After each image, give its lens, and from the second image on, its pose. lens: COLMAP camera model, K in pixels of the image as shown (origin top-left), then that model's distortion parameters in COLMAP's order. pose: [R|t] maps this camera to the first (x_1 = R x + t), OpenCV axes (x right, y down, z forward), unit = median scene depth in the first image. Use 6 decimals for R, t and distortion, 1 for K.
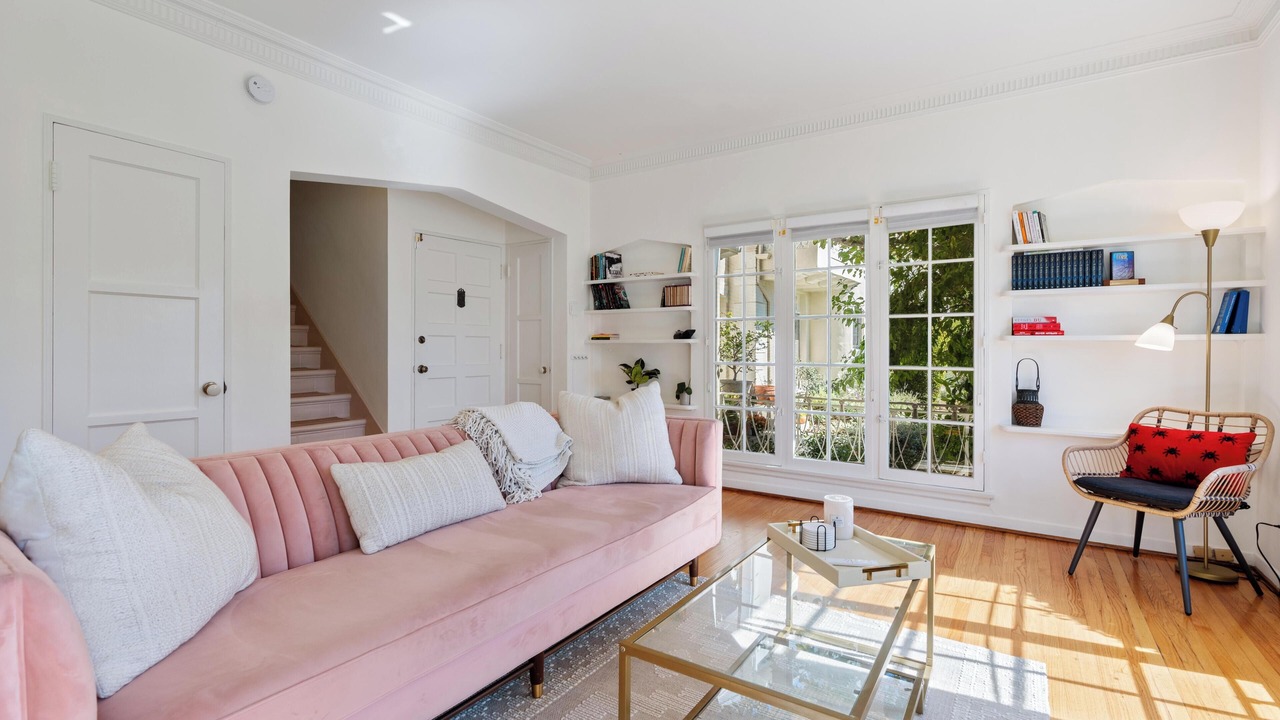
lens RADIAL K [[587.1, 0, 642.1], [0, 587.1, 354.9], [0, 0, 1]] dist [-0.000613, -0.000068]
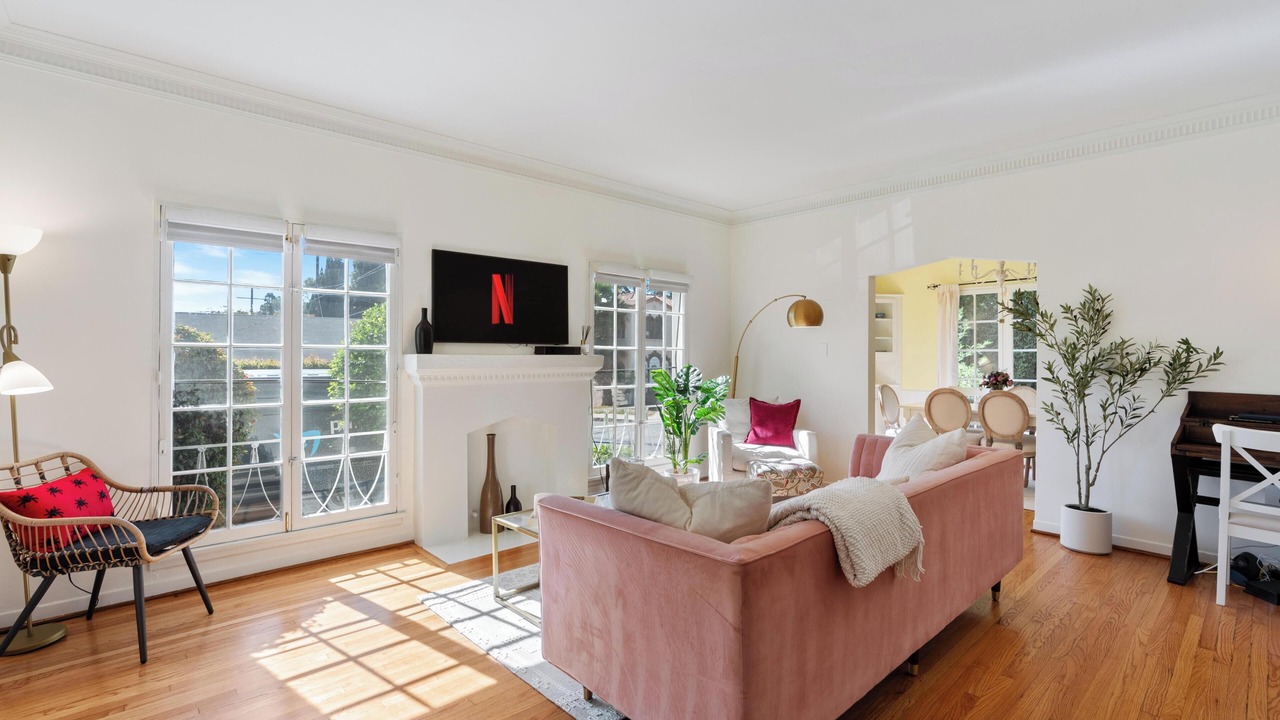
lens RADIAL K [[587.1, 0, 637.3], [0, 587.1, 358.2], [0, 0, 1]] dist [-0.000613, -0.000068]
pose [[-0.973333, -0.006214, 0.229311, -0.185113], [-0.003767, 0.999931, 0.011106, -0.094467], [-0.229365, 0.009946, -0.973290, 2.137524]]
